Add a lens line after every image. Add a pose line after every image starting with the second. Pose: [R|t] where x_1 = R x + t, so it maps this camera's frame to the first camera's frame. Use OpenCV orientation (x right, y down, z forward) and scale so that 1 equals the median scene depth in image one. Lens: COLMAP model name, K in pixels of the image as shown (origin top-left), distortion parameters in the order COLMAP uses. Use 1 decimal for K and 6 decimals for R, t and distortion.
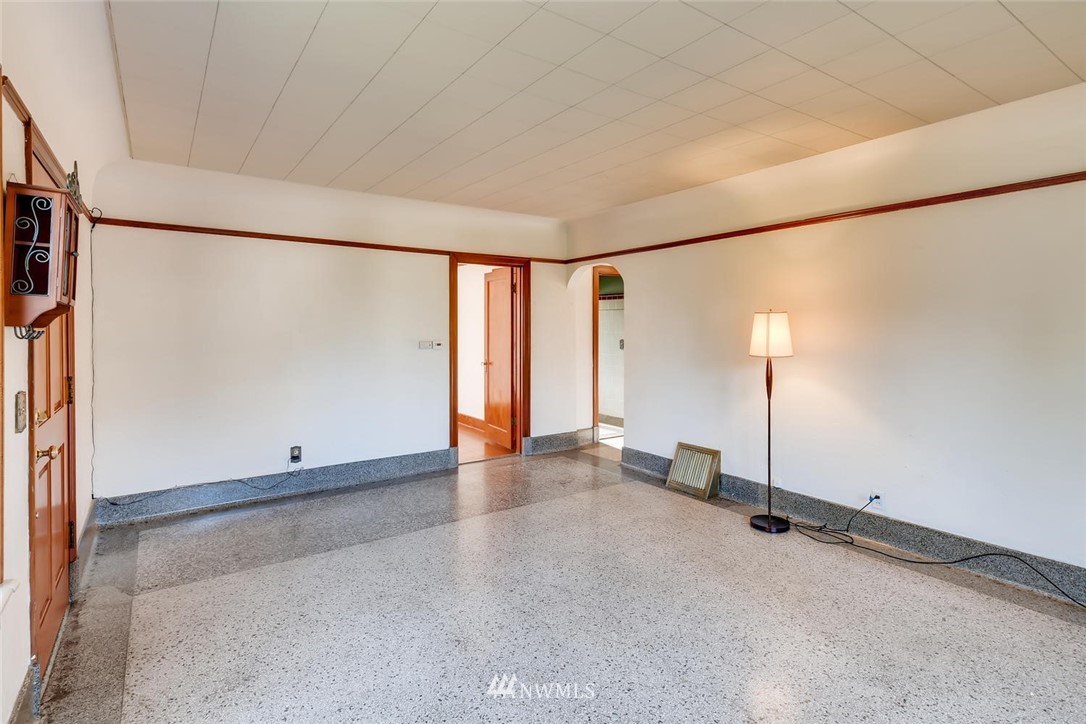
lens RADIAL K [[529.1, 0, 533.7], [0, 529.1, 328.1], [0, 0, 1]] dist [0.002550, 0.000911]
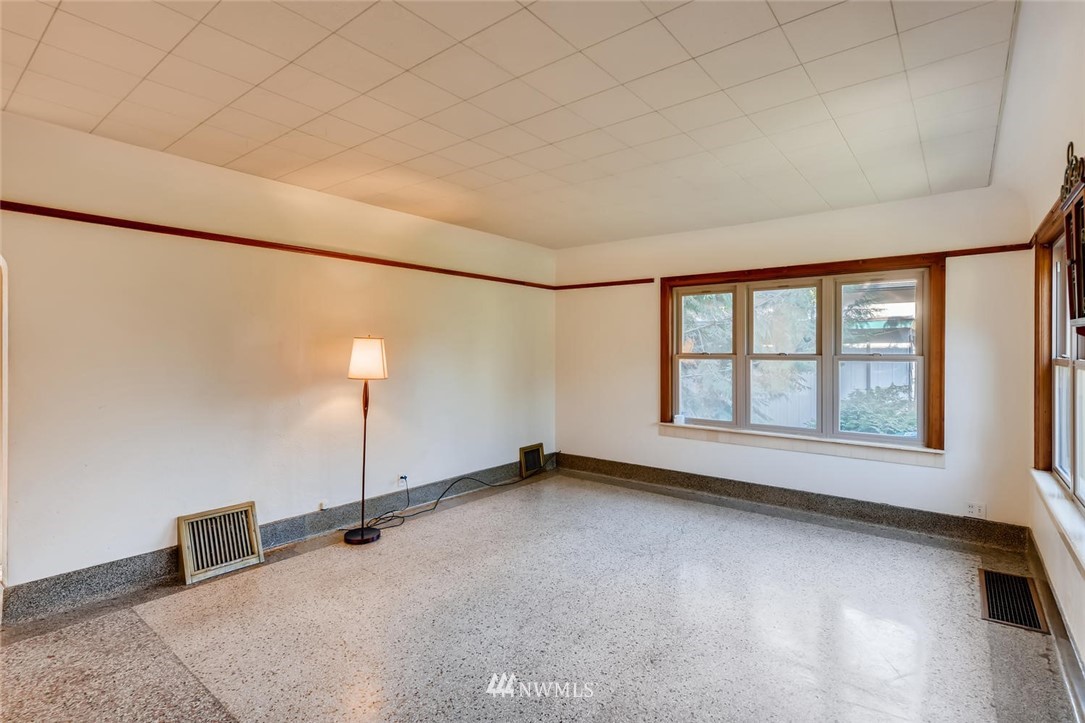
lens RADIAL K [[528.7, 0, 536.6], [0, 528.7, 351.7], [0, 0, 1]] dist [0.002550, 0.000911]
pose [[-0.273290, -0.002239, 0.961929, -0.703862], [0.006448, 0.999971, 0.004159, -0.003261], [-0.961910, 0.007339, -0.273267, 0.993985]]
